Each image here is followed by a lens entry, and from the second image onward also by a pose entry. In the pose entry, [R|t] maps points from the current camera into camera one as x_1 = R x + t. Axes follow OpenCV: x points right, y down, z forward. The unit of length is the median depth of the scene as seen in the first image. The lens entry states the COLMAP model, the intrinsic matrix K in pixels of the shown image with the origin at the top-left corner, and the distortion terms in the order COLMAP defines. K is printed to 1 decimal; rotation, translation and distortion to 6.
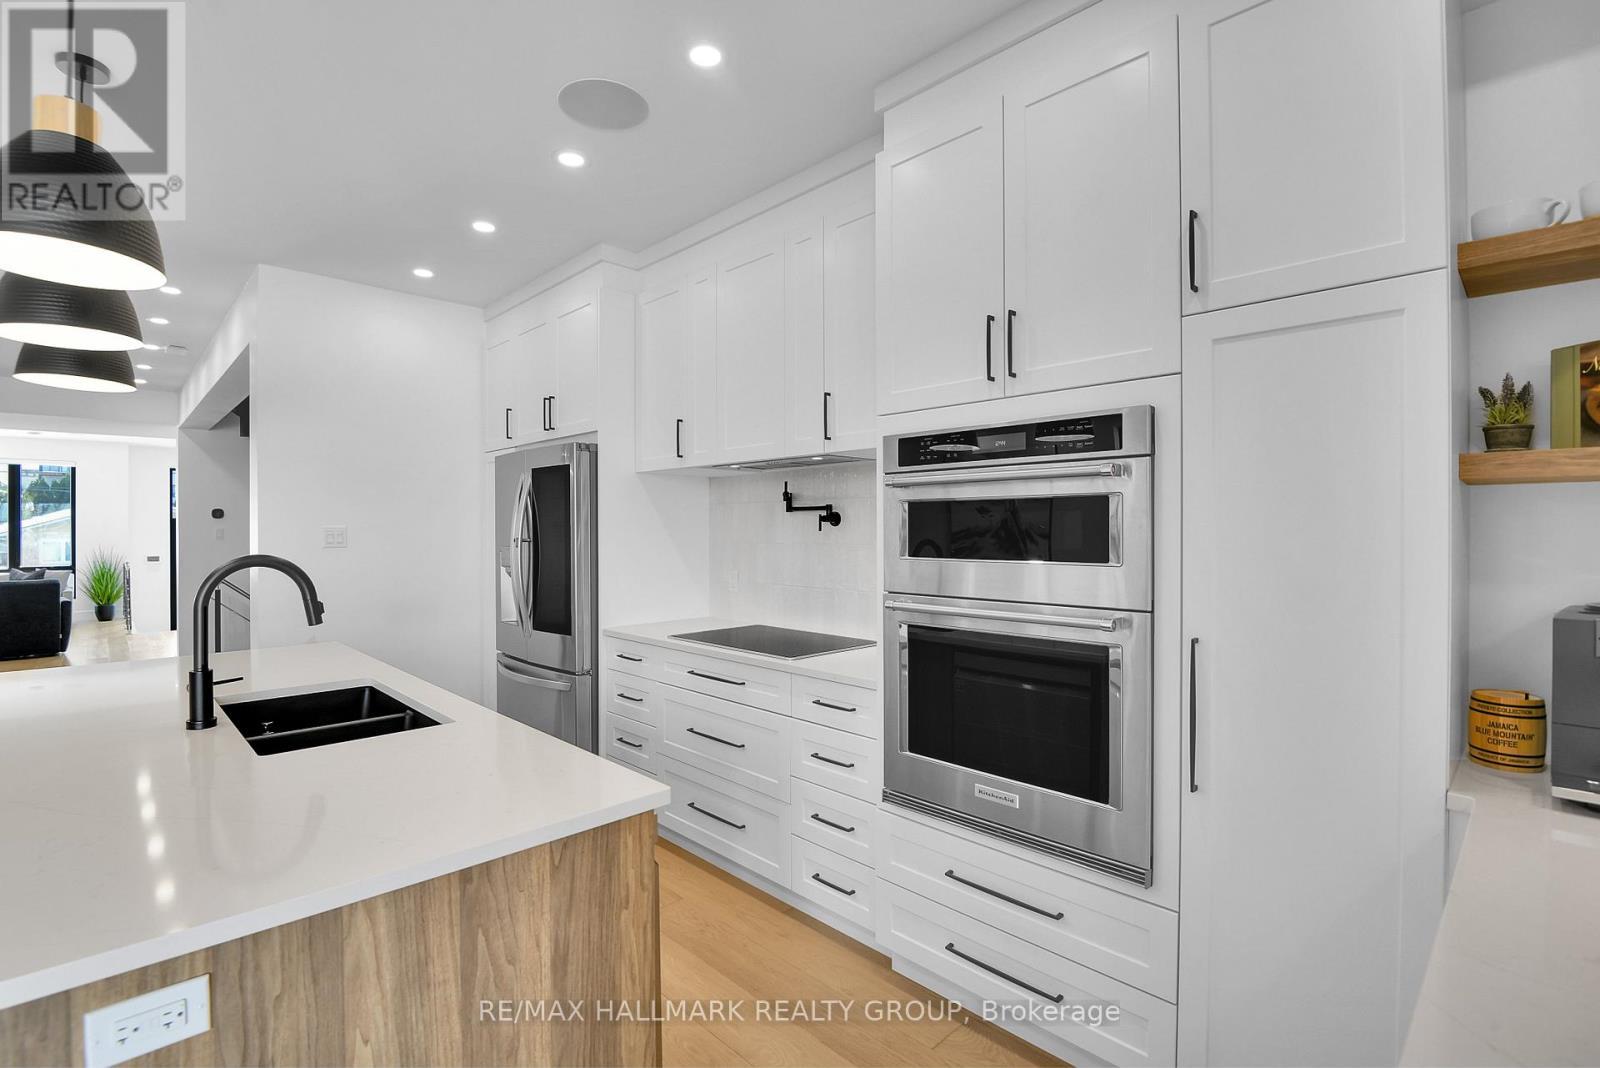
lens RADIAL K [[729.9, 0, 798.8], [0, 729.9, 533.2], [0, 0, 1]] dist [0.002238, 0.000499]
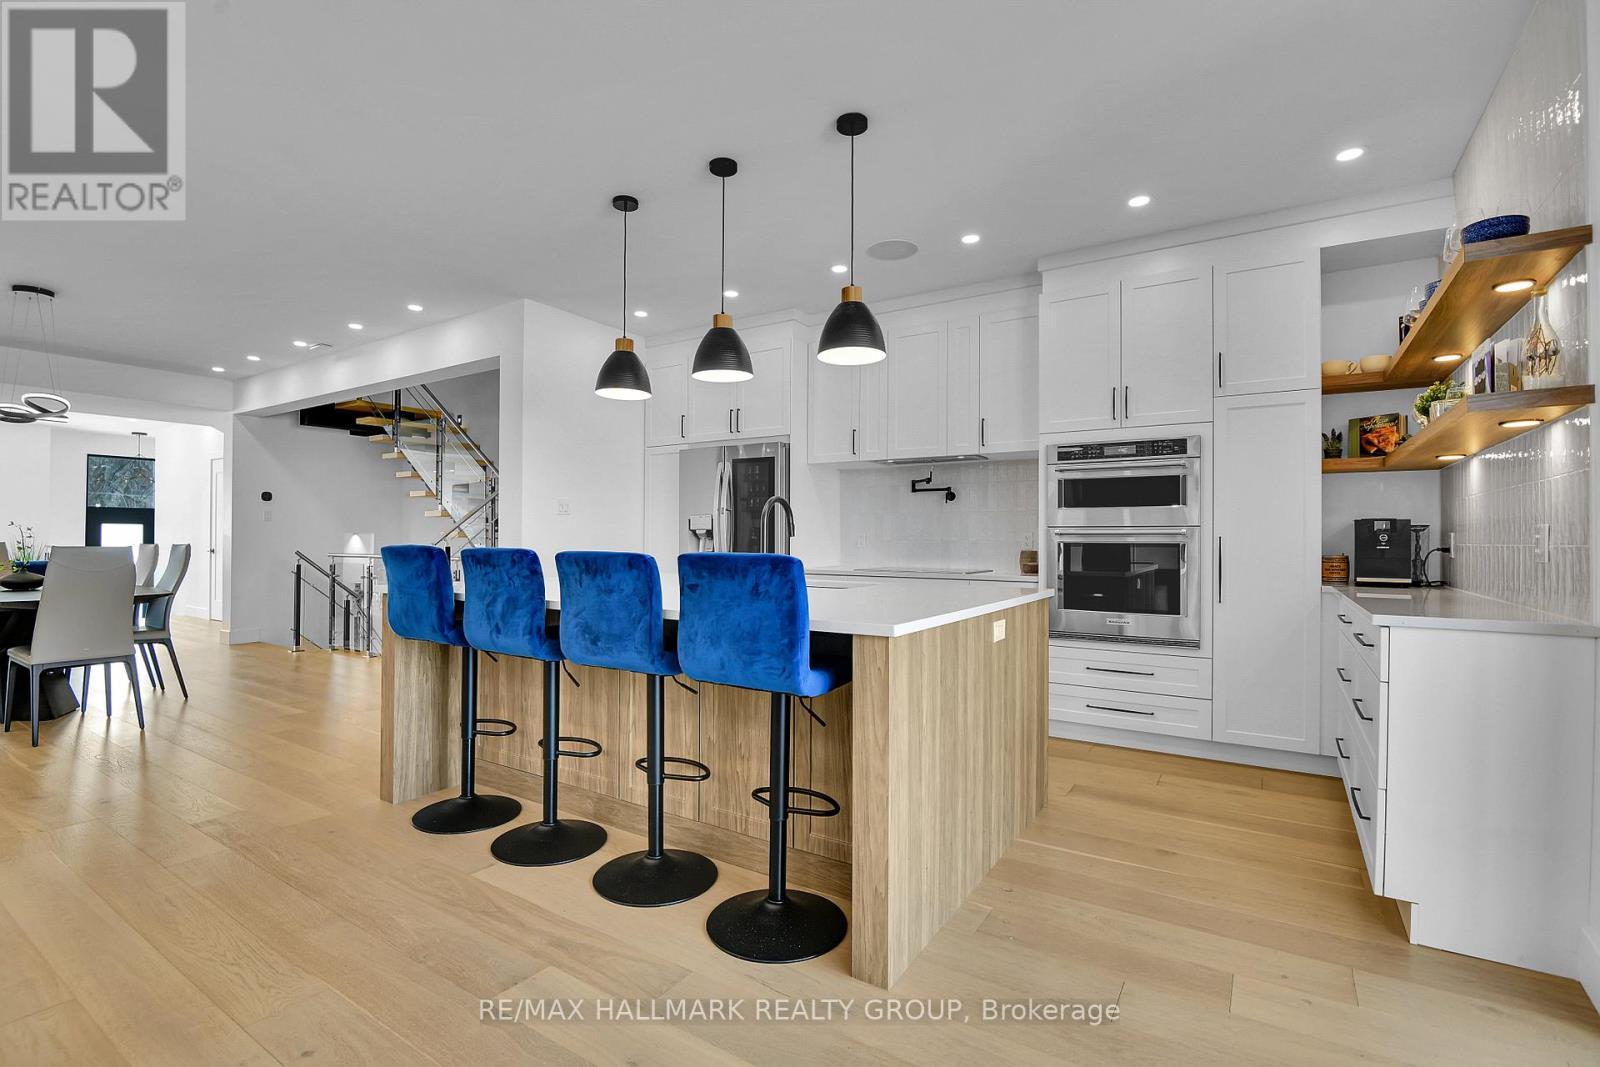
lens RADIAL K [[729.9, 0, 799.1], [0, 729.9, 536.5], [0, 0, 1]] dist [0.002238, 0.000499]
pose [[0.973992, 0.007842, 0.226445, -1.083090], [-0.005260, 0.999914, -0.012001, 0.150900], [-0.226520, 0.010498, 0.973950, -0.798624]]
